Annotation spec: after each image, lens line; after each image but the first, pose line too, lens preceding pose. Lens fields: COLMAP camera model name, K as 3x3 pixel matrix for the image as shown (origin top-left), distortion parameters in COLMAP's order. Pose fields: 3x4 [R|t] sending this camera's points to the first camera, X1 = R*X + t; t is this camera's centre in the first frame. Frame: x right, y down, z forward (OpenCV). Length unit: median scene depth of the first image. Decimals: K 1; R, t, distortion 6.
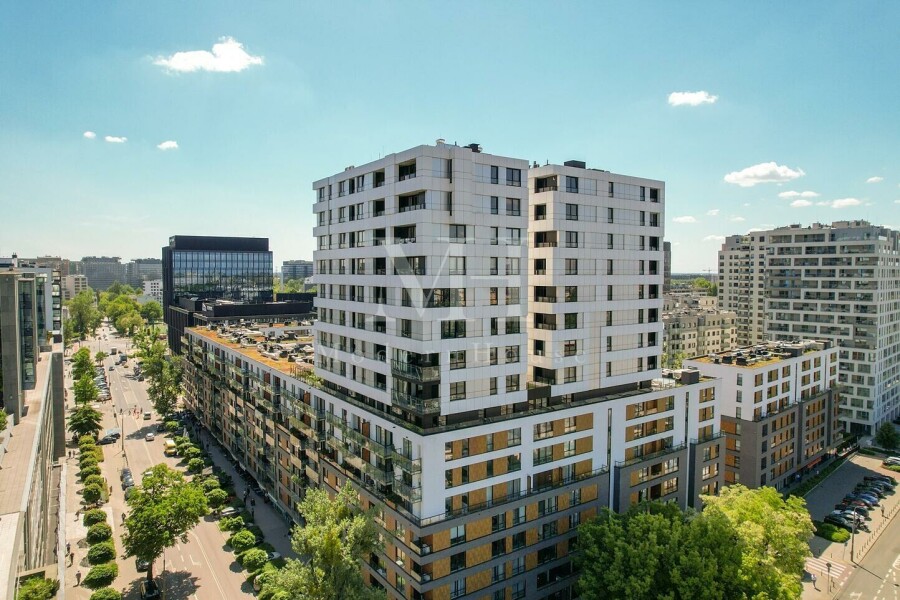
lens RADIAL K [[579.9, 0, 450.7], [0, 579.9, 299.0], [0, 0, 1]] dist [-0.031892, 0.005918]
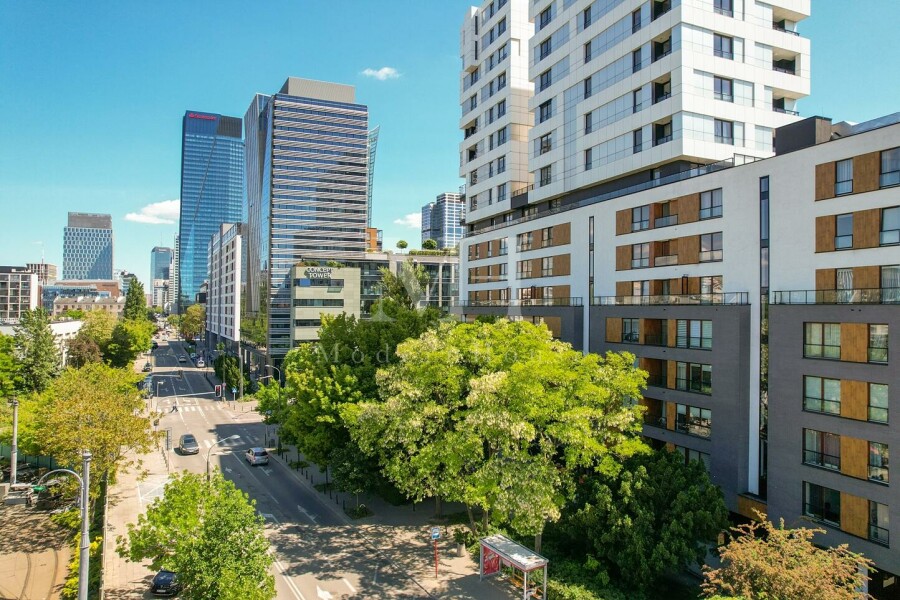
lens RADIAL K [[579.9, 0, 449.7], [0, 579.9, 299.7], [0, 0, 1]] dist [-0.031892, 0.005918]
pose [[-0.189563, -0.014917, -0.981755, 0.990462], [-0.048037, 0.998828, -0.005902, 0.303942], [0.980693, 0.046042, -0.190058, 0.981718]]
